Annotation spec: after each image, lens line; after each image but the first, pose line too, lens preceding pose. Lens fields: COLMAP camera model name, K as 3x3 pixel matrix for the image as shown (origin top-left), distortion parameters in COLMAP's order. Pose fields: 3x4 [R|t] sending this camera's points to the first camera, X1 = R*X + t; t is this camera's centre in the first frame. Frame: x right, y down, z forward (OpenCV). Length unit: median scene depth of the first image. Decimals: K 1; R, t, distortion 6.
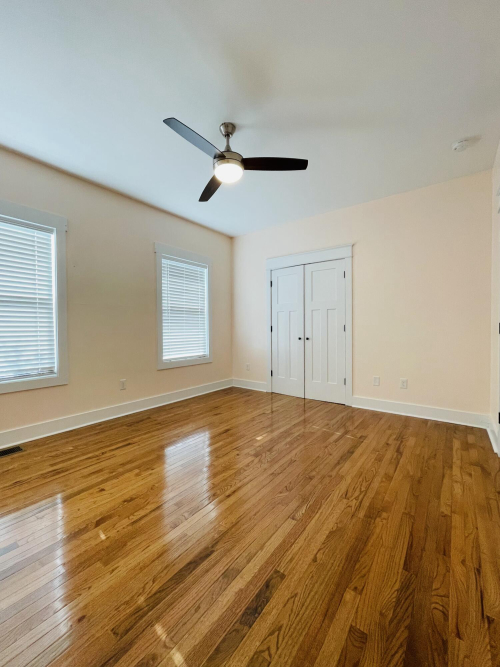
lens RADIAL K [[272.2, 0, 251.3], [0, 272.2, 332.9], [0, 0, 1]] dist [-0.002532, -0.000581]
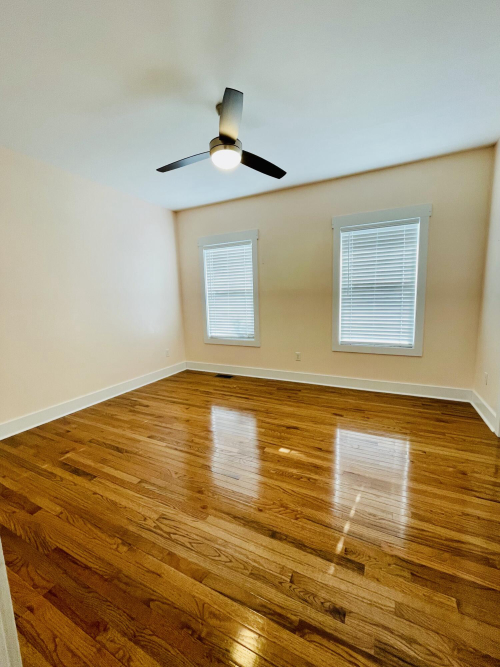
lens RADIAL K [[272.2, 0, 251.3], [0, 272.2, 332.9], [0, 0, 1]] dist [-0.002532, -0.000581]
pose [[0.183057, 0.130338, -0.974424, 0.822685], [0.006961, 0.990976, 0.133860, -0.093544], [0.983078, -0.031287, 0.180498, 0.778280]]
